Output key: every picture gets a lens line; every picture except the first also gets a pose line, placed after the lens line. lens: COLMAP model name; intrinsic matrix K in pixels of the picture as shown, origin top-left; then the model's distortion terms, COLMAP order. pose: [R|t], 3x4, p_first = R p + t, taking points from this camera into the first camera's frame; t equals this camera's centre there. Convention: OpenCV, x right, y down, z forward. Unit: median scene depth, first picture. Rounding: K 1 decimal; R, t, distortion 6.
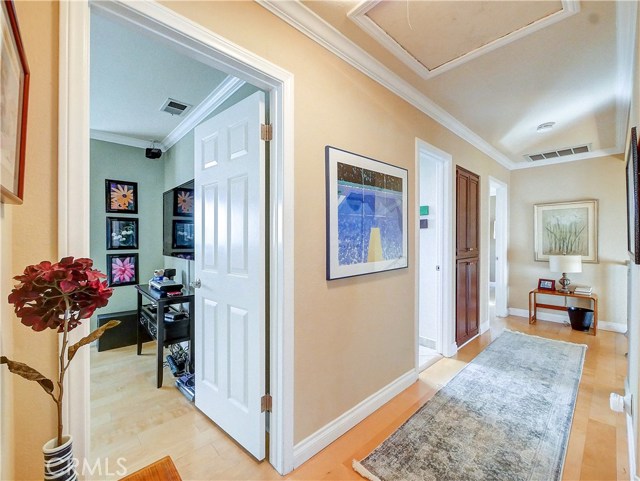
lens RADIAL K [[272.9, 0, 318.9], [0, 272.9, 240.5], [0, 0, 1]] dist [-0.002016, -0.000354]
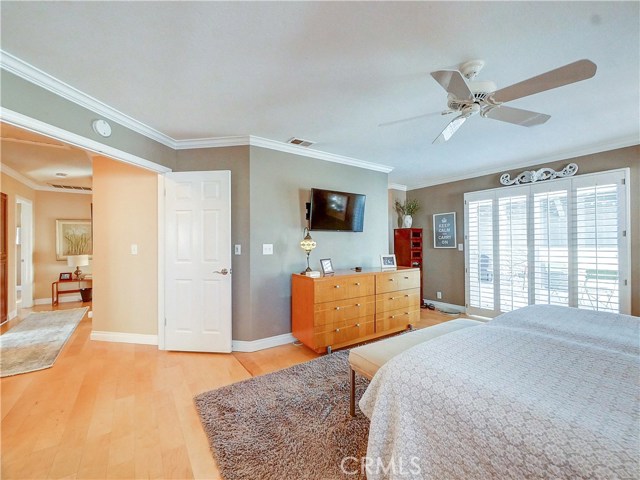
lens RADIAL K [[274.9, 0, 320.7], [0, 274.9, 242.7], [0, 0, 1]] dist [-0.001039, 0.000918]
pose [[0.150943, 0.000358, 0.988542, -0.395779], [0.008513, 0.999962, -0.001662, -0.001691], [-0.988506, 0.008667, 0.150934, -0.551068]]
